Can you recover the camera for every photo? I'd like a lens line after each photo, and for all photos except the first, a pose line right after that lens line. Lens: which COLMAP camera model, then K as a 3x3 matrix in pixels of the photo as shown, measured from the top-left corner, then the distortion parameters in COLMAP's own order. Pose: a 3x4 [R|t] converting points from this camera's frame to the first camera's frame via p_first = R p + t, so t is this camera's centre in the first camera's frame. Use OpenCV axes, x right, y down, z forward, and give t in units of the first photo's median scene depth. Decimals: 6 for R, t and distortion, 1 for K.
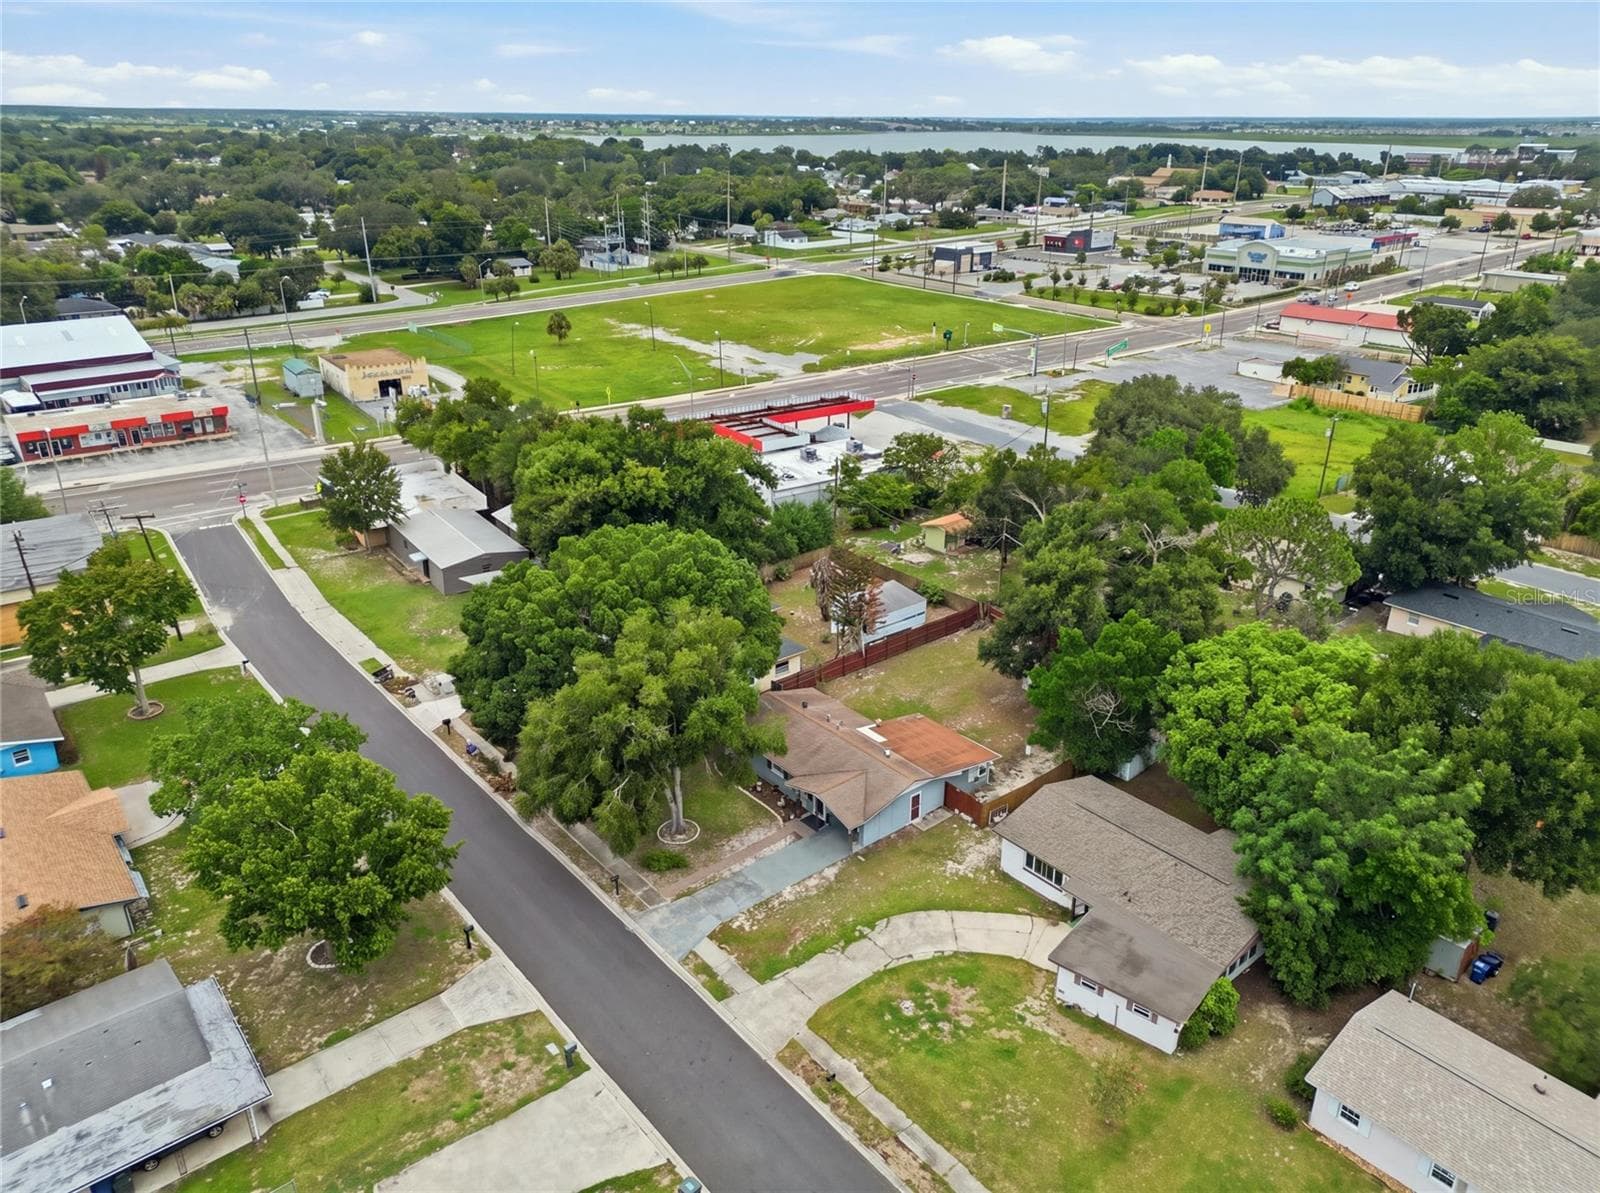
lens RADIAL K [[1120.9, 0, 800.0], [0, 1120.9, 596.5], [0, 0, 1]] dist [0.018954, -0.001895]
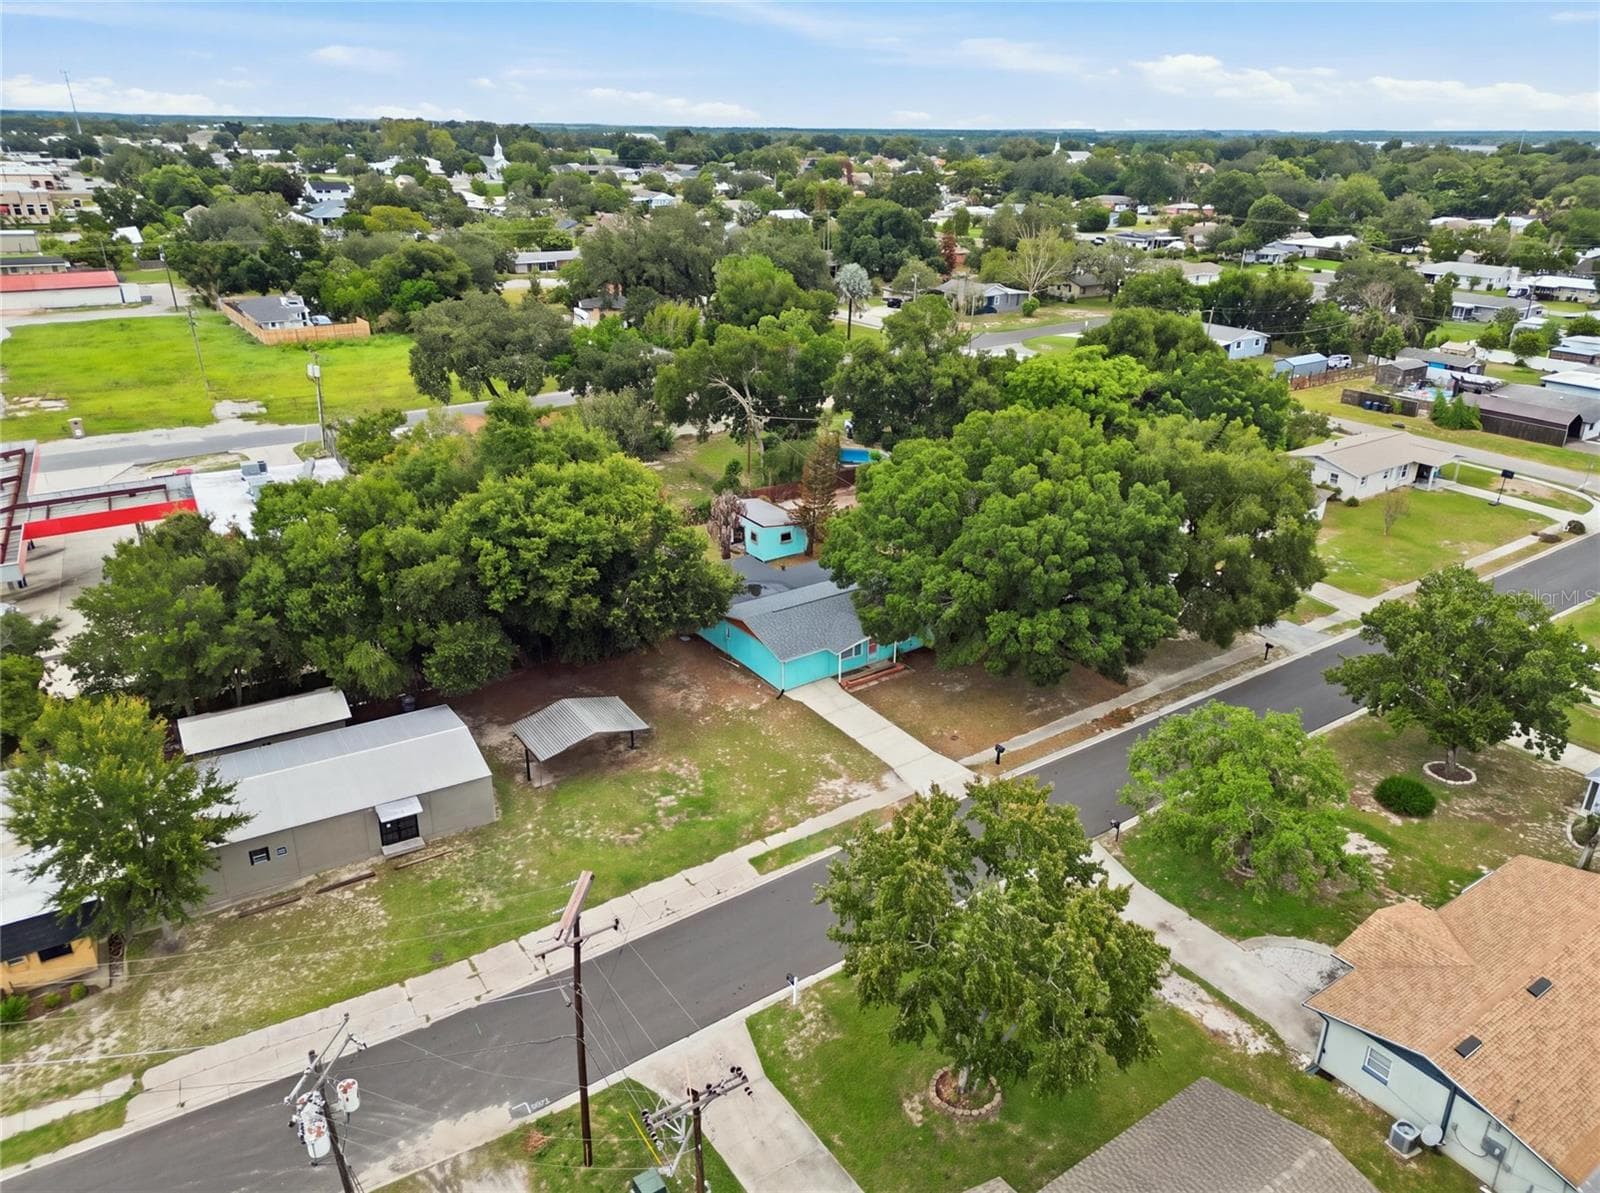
lens RADIAL K [[1125.0, 0, 810.5], [0, 1125.0, 592.5], [0, 0, 1]] dist [0.010071, -0.003649]
pose [[0.086455, -0.392669, 0.915607, -0.665262], [0.381446, 0.862062, 0.333688, -0.190959], [-0.920339, 0.320406, 0.224312, 0.624110]]
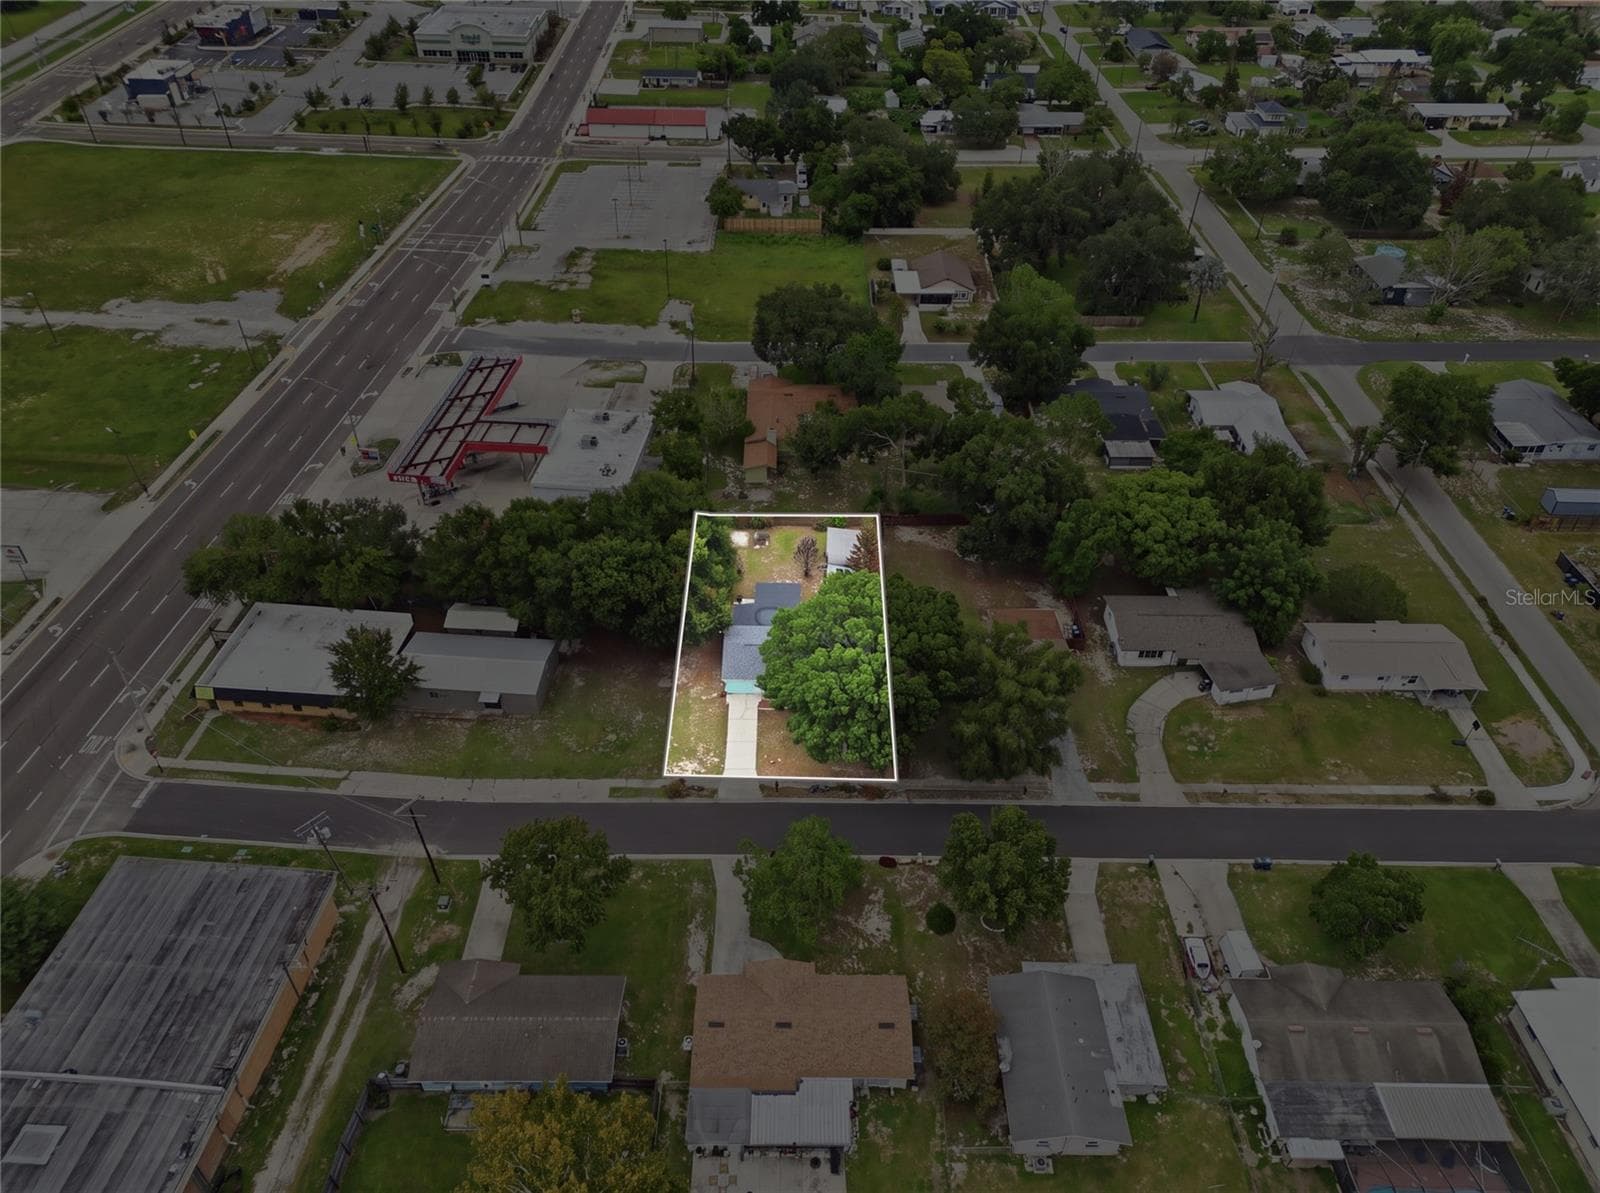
lens RADIAL K [[1120.9, 0, 800.0], [0, 1120.9, 596.5], [0, 0, 1]] dist [0.018954, -0.001895]
pose [[0.640383, -0.474089, 0.604276, -0.674504], [0.289527, 0.877726, 0.381799, -0.394782], [-0.711396, -0.069543, 0.699342, 0.050924]]
